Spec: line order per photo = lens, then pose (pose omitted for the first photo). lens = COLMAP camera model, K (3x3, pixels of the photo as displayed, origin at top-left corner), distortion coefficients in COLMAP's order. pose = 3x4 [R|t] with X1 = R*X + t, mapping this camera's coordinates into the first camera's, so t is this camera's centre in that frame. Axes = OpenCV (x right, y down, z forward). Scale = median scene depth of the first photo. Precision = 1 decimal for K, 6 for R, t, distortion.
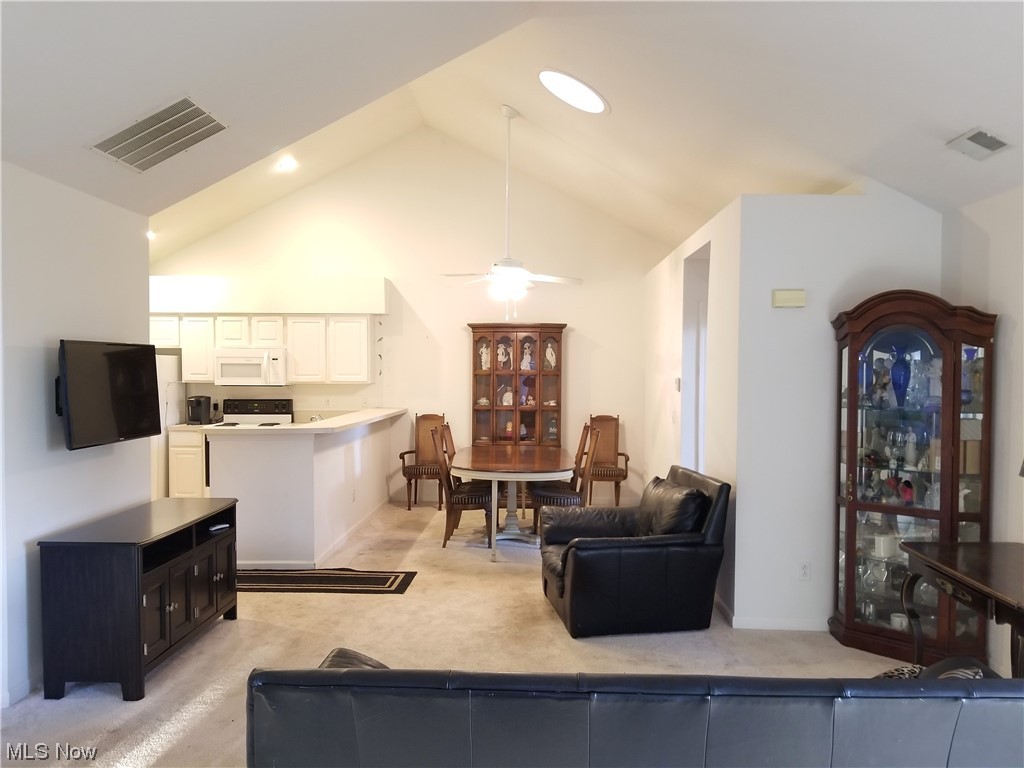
lens RADIAL K [[795.1, 0, 530.4], [0, 795.1, 388.7], [0, 0, 1]] dist [0.096641, -0.195119]
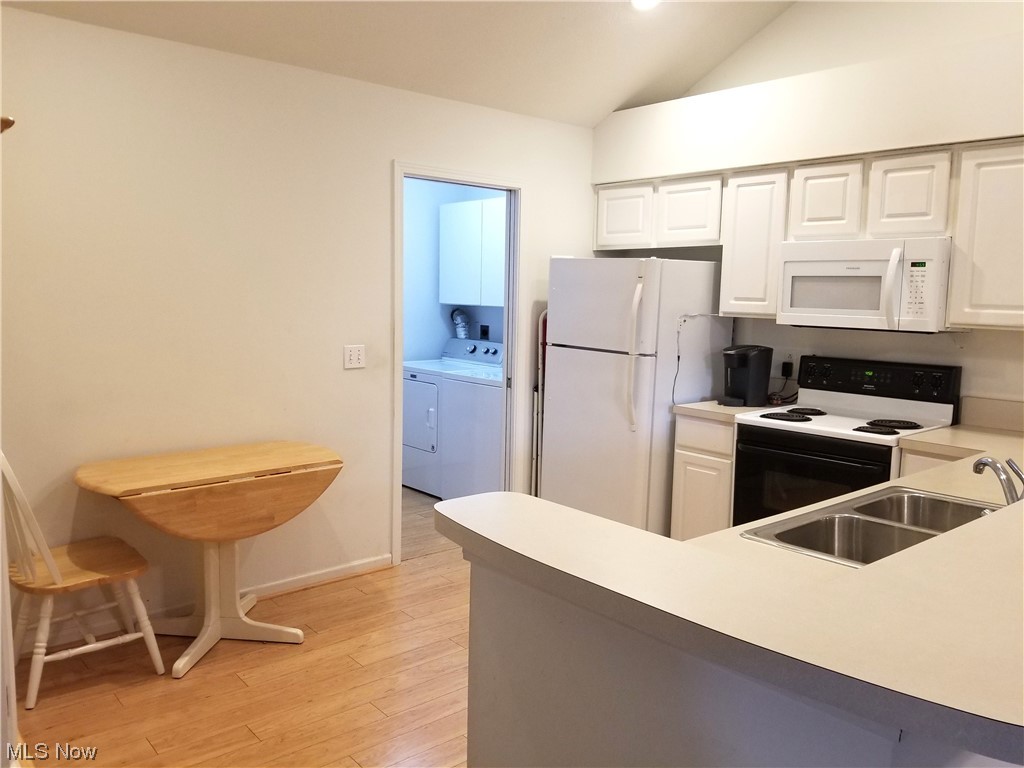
lens RADIAL K [[813.2, 0, 508.9], [0, 813.2, 392.5], [0, 0, 1]] dist [0.110102, -0.187133]
pose [[0.665336, 0.102650, -0.739454, -0.144961], [-0.038679, 0.993911, 0.103171, -0.008152], [0.745542, -0.040042, 0.665255, 0.573930]]
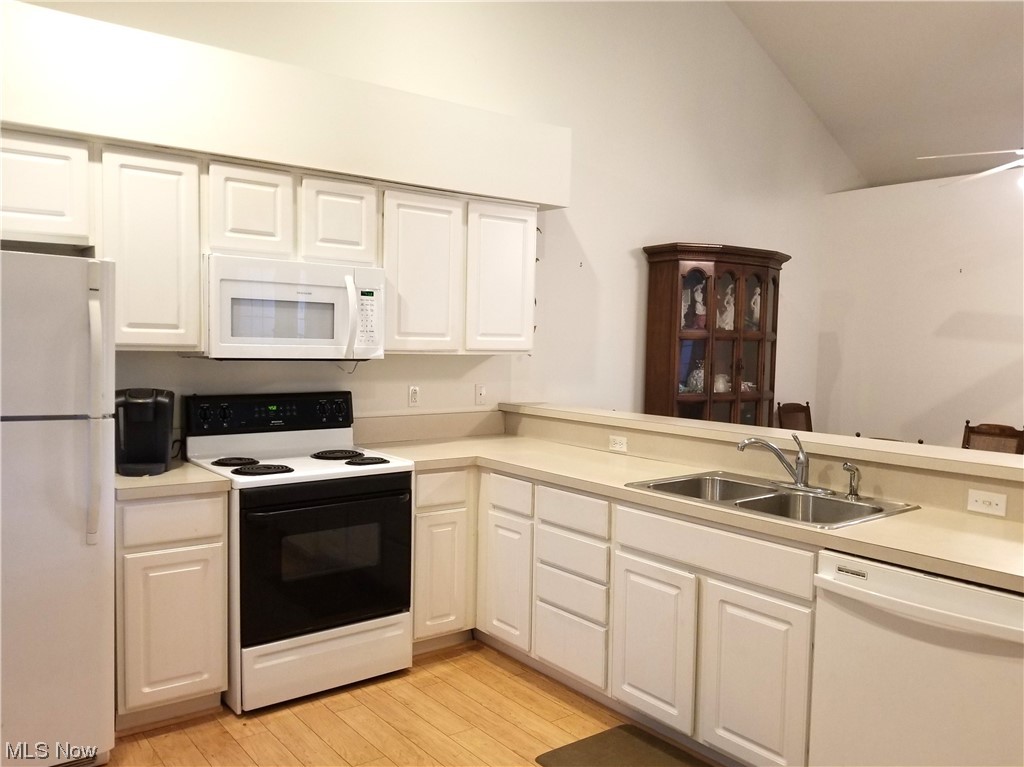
lens RADIAL K [[819.7, 0, 499.9], [0, 819.7, 406.5], [0, 0, 1]] dist [0.111765, -0.193696]
pose [[0.788934, -0.038735, 0.613255, -0.518393], [0.001482, 0.998128, 0.061138, -0.005260], [-0.614476, -0.047325, 0.787515, 0.628624]]
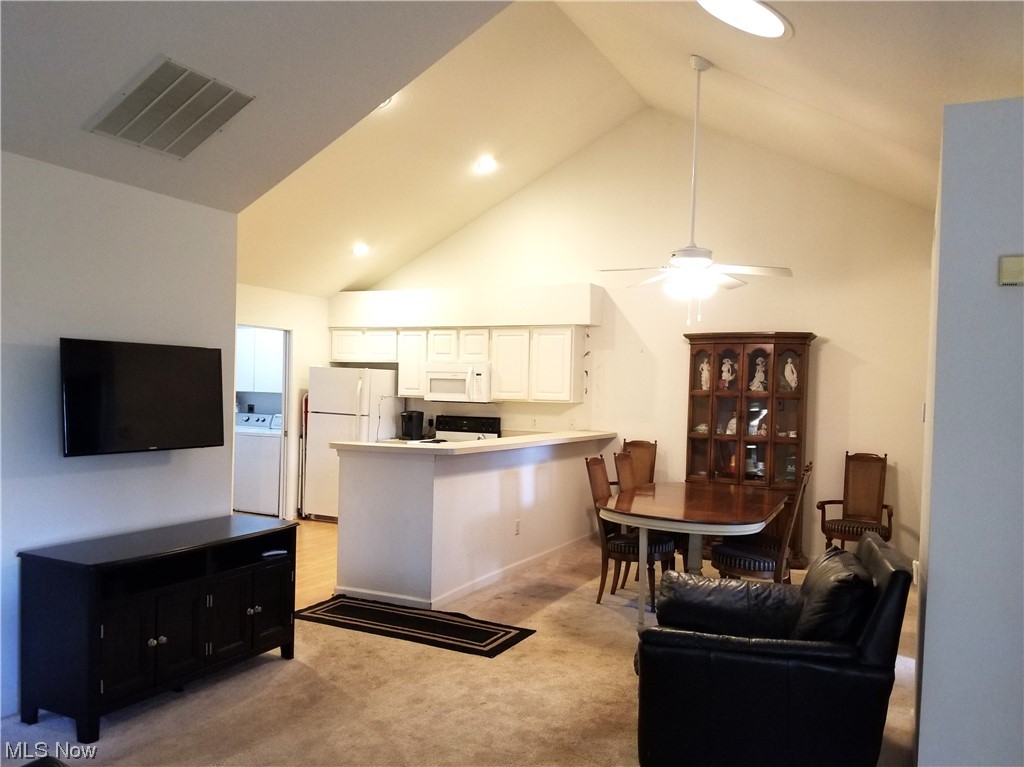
lens RADIAL K [[813.2, 0, 508.9], [0, 813.2, 392.0], [0, 0, 1]] dist [0.110102, -0.187133]
pose [[0.901593, 0.020832, -0.432084, 0.127395], [-0.032524, 0.999277, -0.019685, 0.001594], [0.431362, 0.031801, 0.901618, 0.150414]]
